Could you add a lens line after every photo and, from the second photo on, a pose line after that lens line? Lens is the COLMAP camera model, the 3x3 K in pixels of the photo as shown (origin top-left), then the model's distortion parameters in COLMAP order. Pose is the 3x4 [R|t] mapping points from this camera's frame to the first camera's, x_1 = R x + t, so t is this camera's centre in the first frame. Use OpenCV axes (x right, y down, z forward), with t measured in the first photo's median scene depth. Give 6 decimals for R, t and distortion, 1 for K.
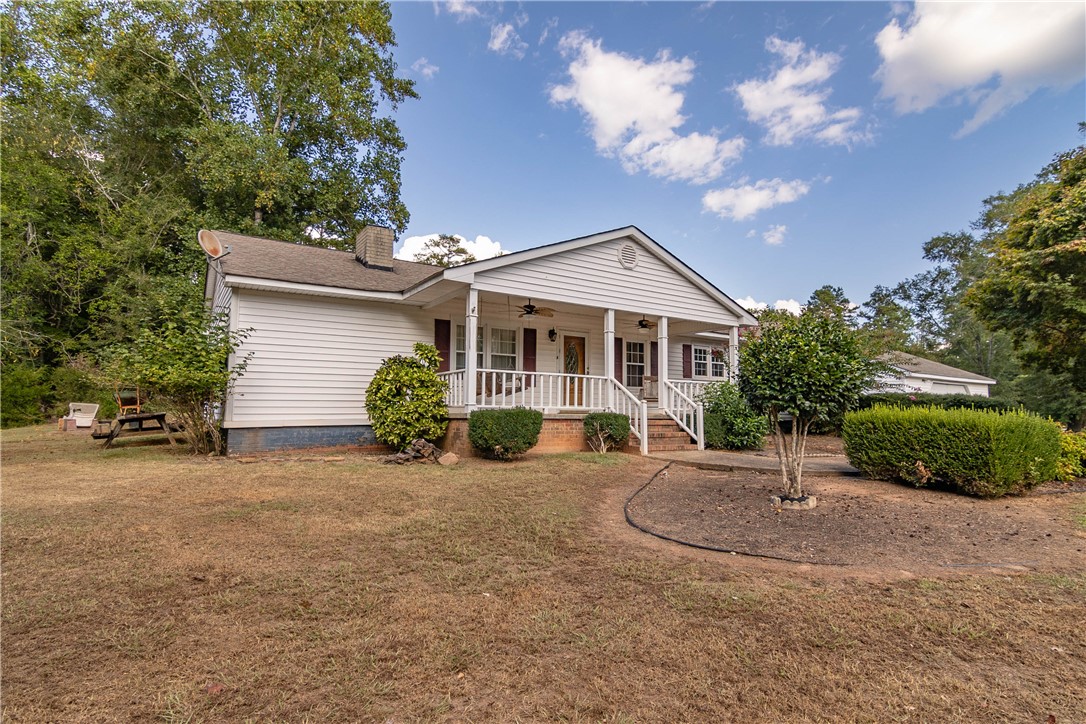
lens RADIAL K [[523.6, 0, 543.0], [0, 523.6, 362.0], [0, 0, 1]] dist [0.003616, 0.000199]
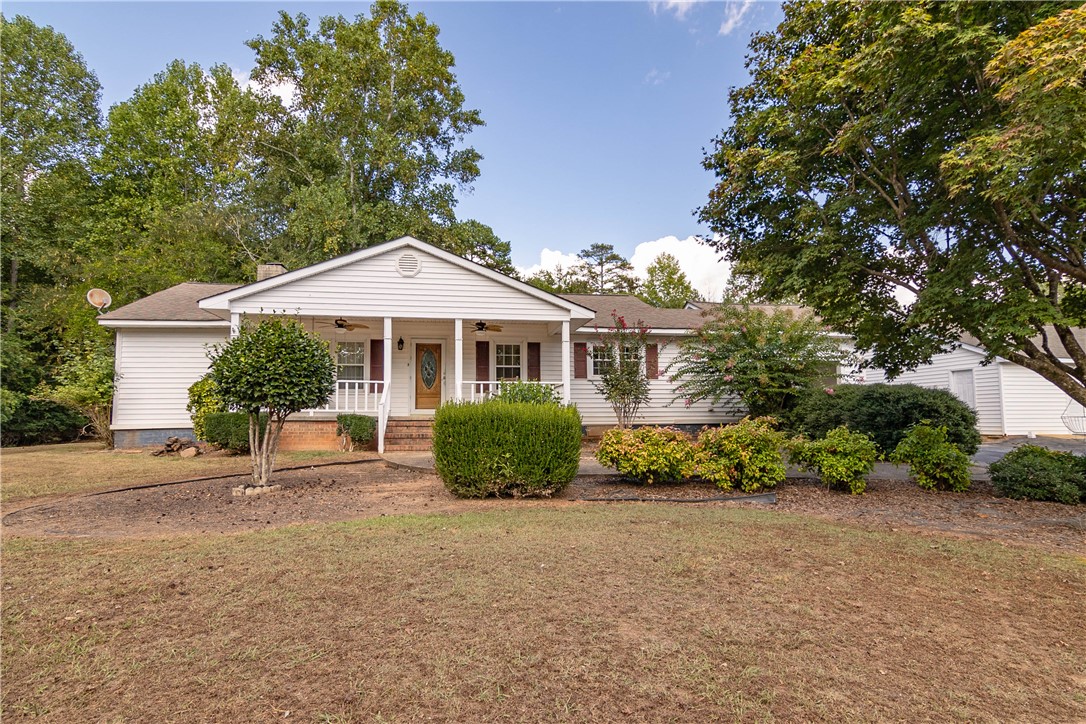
lens RADIAL K [[550.4, 0, 543.0], [0, 550.4, 368.0], [0, 0, 1]] dist [0.001485, 0.000845]
pose [[0.909311, -0.051142, -0.412962, 0.830637], [0.046922, 0.998691, -0.020360, 0.036929], [0.413463, -0.000863, 0.910520, 0.113423]]
